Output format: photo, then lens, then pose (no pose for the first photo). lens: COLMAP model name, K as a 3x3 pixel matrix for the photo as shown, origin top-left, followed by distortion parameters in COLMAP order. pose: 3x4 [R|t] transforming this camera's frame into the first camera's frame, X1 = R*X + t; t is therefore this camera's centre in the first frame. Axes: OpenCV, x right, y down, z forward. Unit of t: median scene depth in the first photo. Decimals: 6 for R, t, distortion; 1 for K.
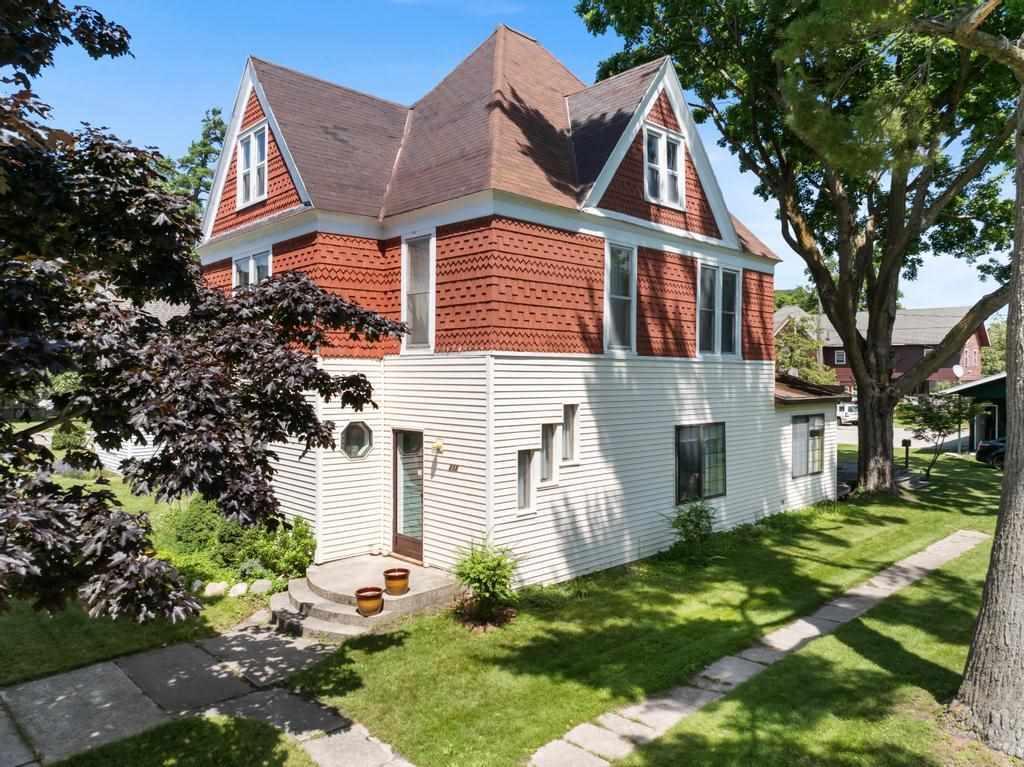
lens RADIAL K [[725.5, 0, 544.1], [0, 725.5, 385.9], [0, 0, 1]] dist [-0.058091, 0.024537]
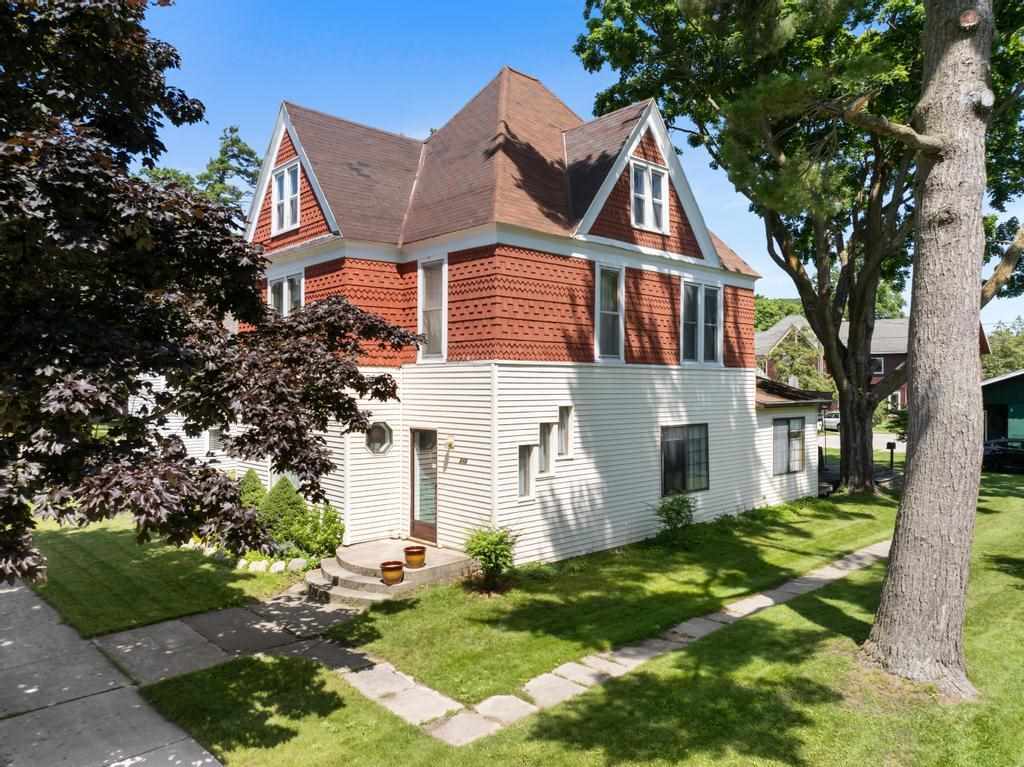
lens RADIAL K [[725.5, 0, 545.6], [0, 725.5, 391.9], [0, 0, 1]] dist [-0.058091, 0.024537]
pose [[0.999908, -0.002965, -0.013248, 0.021495], [0.002889, 0.999979, -0.005822, 0.009603], [0.013265, 0.005783, 0.999895, -0.153278]]
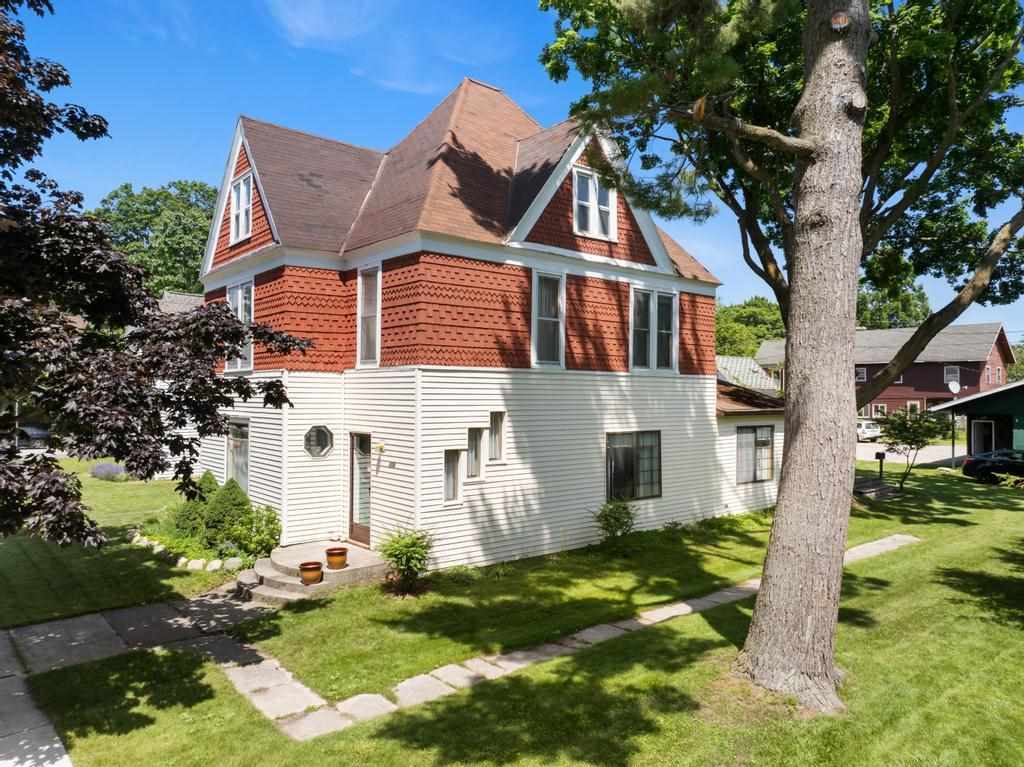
lens RADIAL K [[725.5, 0, 546.4], [0, 725.5, 387.3], [0, 0, 1]] dist [-0.058091, 0.024537]
pose [[0.998012, 0.002225, -0.062977, 0.193440], [-0.003750, 0.999702, -0.024111, 0.014680], [0.062905, 0.024299, 0.997724, -0.155102]]
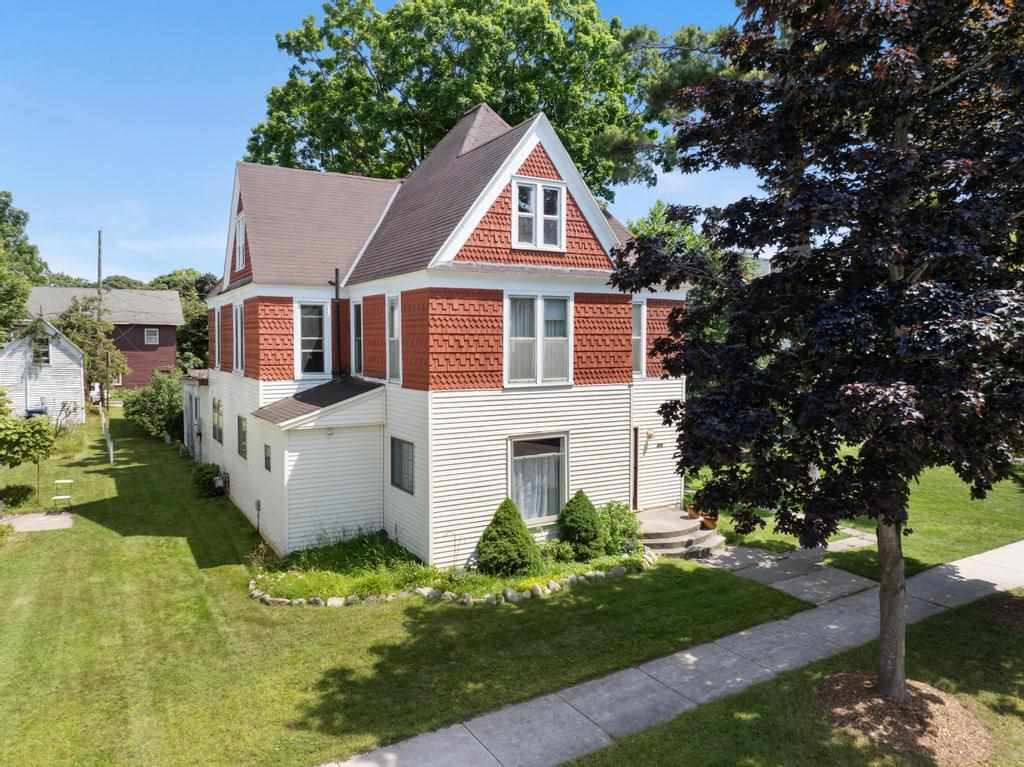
lens RADIAL K [[725.5, 0, 499.8], [0, 725.5, 378.1], [0, 0, 1]] dist [-0.058091, 0.024537]
pose [[0.262650, -0.055743, 0.963280, -1.783269], [0.008315, 0.998424, 0.055510, -0.135375], [-0.964855, -0.006570, 0.262699, 0.891212]]
